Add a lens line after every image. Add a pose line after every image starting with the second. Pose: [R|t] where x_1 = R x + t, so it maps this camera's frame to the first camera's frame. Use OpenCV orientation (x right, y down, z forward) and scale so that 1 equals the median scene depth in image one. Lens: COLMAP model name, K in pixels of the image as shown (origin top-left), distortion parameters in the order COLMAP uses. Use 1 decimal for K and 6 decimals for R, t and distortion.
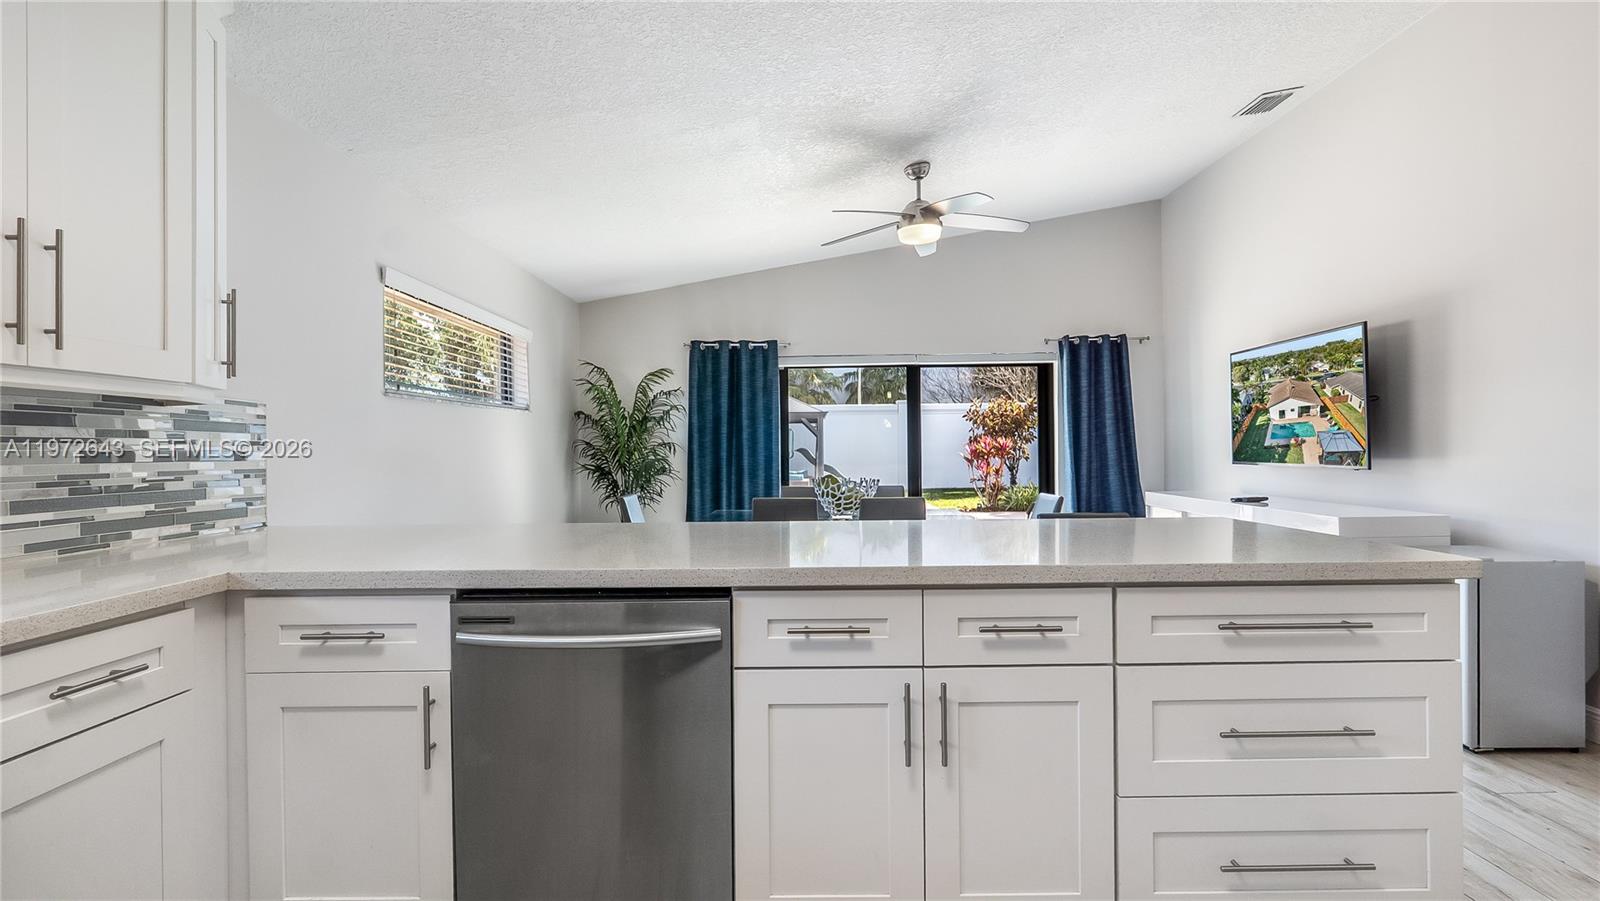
lens RADIAL K [[751.4, 0, 800.0], [0, 751.4, 458.8], [0, 0, 1]] dist [-0.002480, -0.000499]
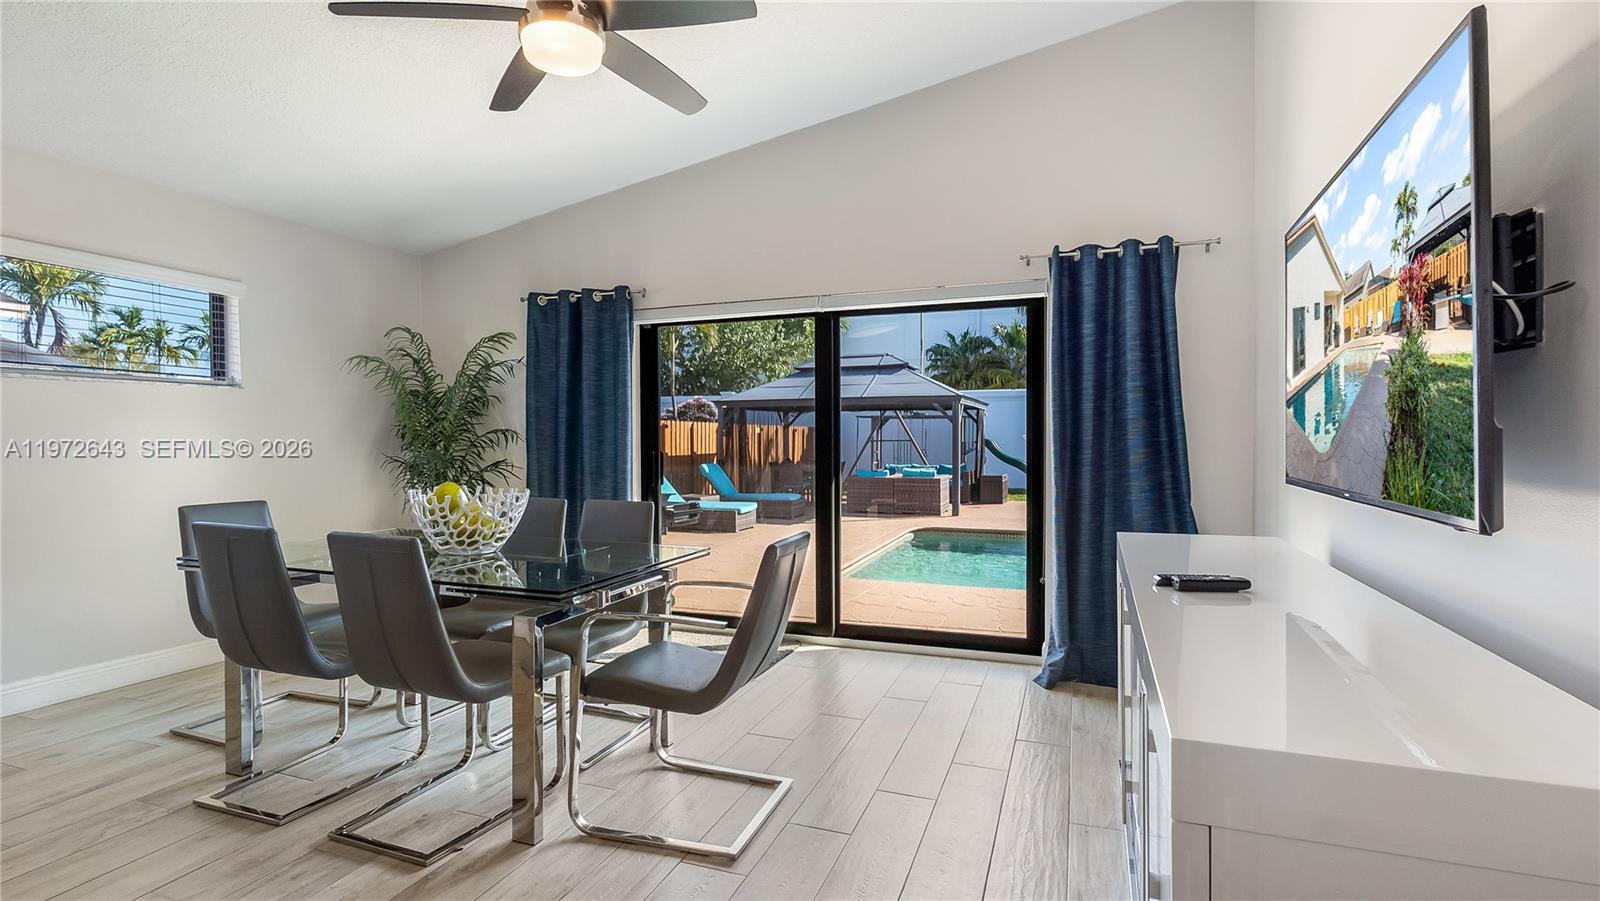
lens RADIAL K [[760.3, 0, 796.6], [0, 760.3, 440.7], [0, 0, 1]] dist [0.001698, 0.000198]
pose [[0.937328, 0.010989, -0.348275, 0.379562], [-0.015213, 0.999840, -0.009395, -0.007619], [0.348116, 0.014104, 0.937345, 0.394880]]
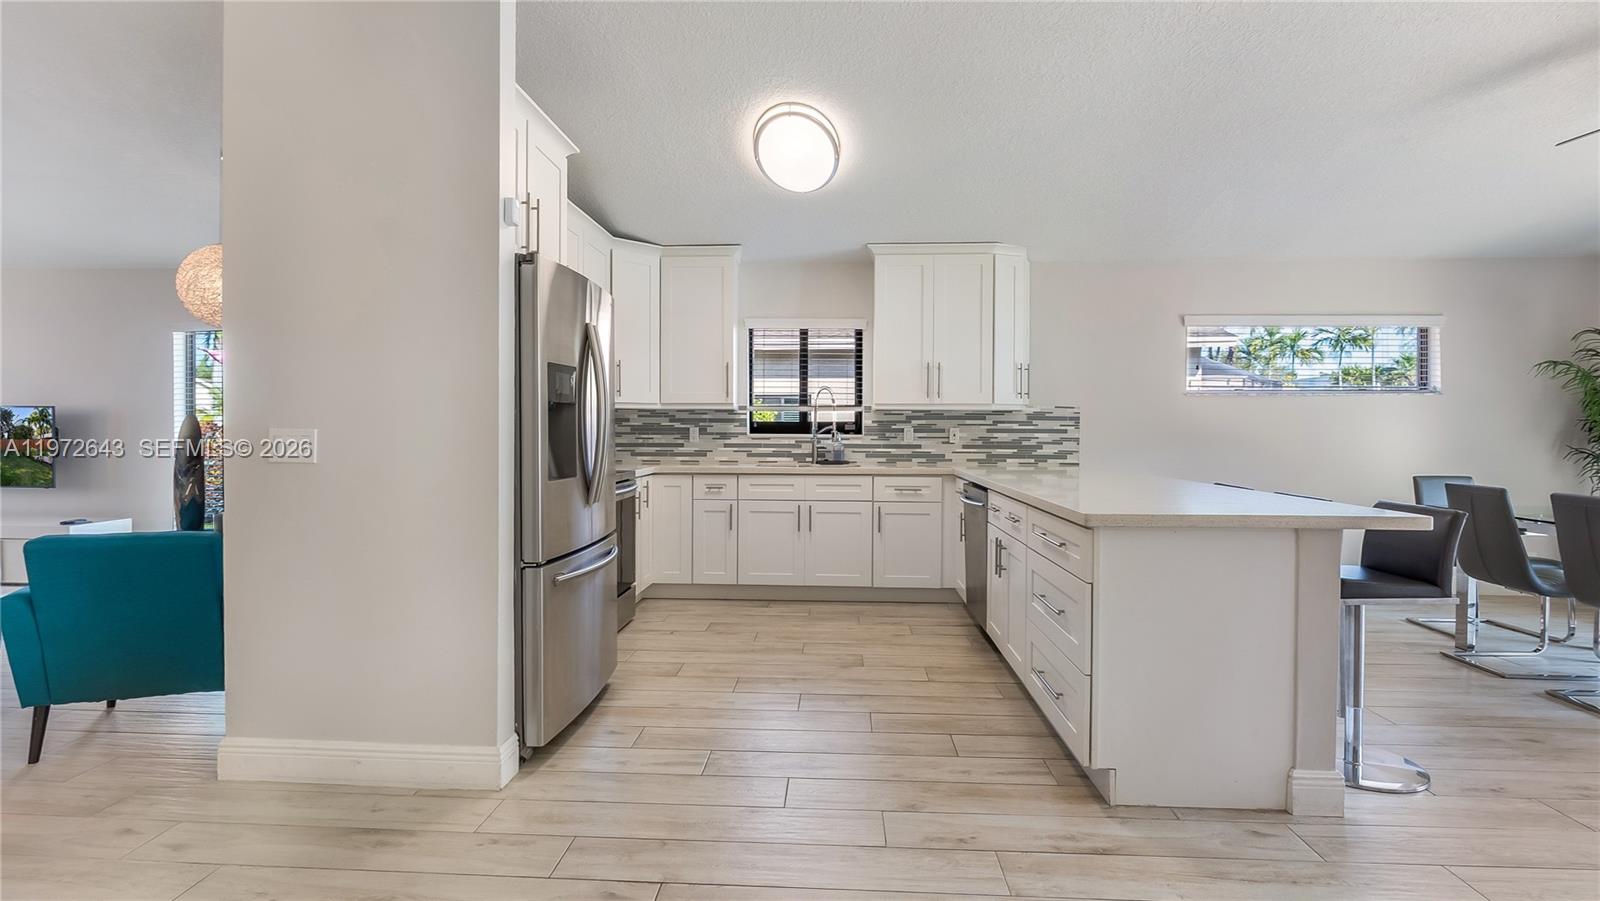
lens RADIAL K [[745.3, 0, 799.2], [0, 745.3, 445.6], [0, 0, 1]] dist [-0.006959, 0.000920]
pose [[-0.059353, 0.029647, -0.997797, 0.610979], [-0.016339, 0.999396, 0.030666, -0.006641], [0.998103, 0.018123, -0.058833, 0.146863]]
